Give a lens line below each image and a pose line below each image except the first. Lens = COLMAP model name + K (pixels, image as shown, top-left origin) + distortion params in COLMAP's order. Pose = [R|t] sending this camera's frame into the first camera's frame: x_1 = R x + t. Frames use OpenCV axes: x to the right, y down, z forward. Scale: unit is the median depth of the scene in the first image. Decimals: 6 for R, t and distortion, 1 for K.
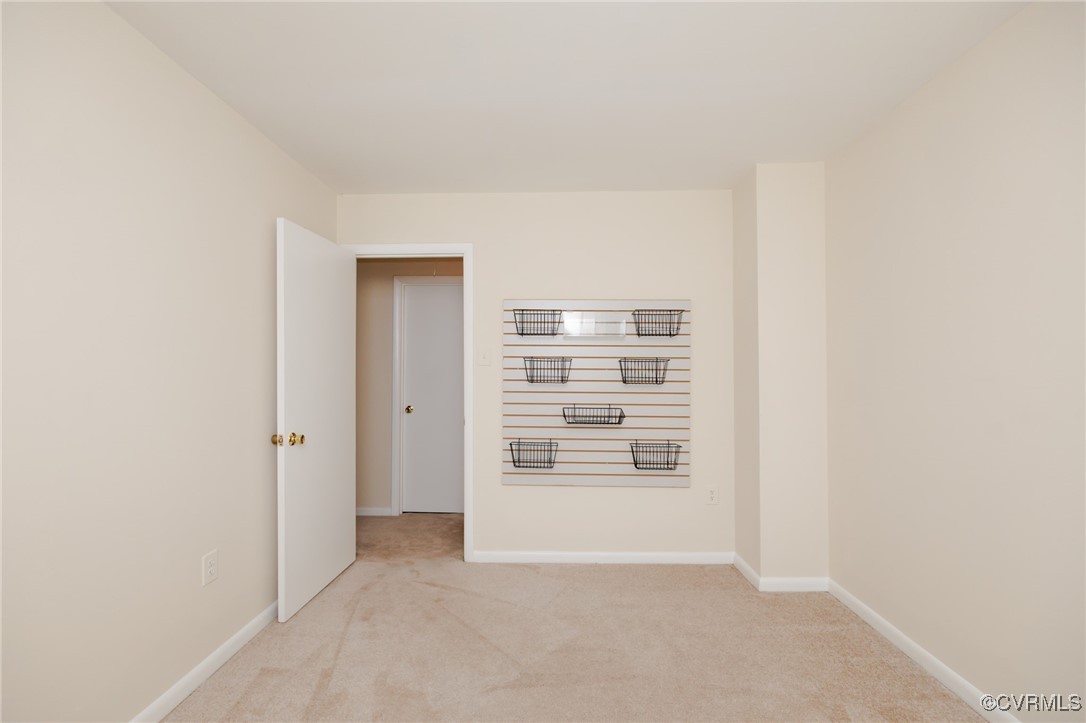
lens RADIAL K [[463.3, 0, 541.8], [0, 463.3, 370.8], [0, 0, 1]] dist [-0.006614, -0.000486]
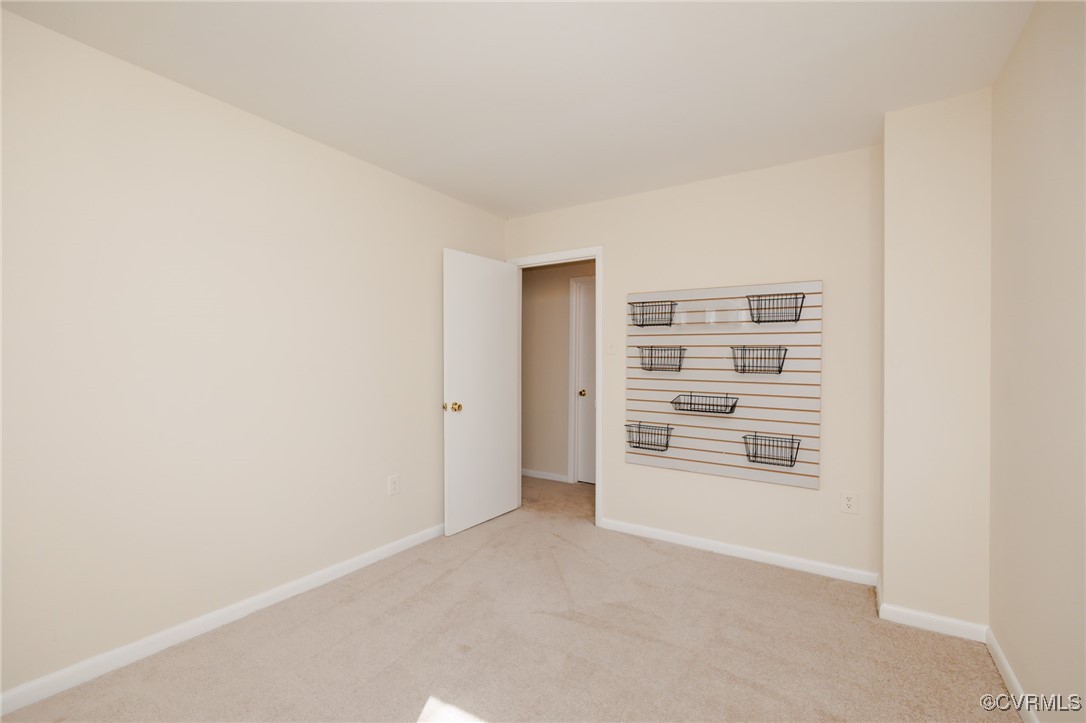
lens RADIAL K [[463.3, 0, 558.0], [0, 463.3, 369.8], [0, 0, 1]] dist [-0.006614, -0.000486]
pose [[0.858247, 0.015364, -0.513007, 0.343268], [-0.005175, 0.999760, 0.021284, 0.003104], [0.513210, -0.015612, 0.858121, -0.026030]]
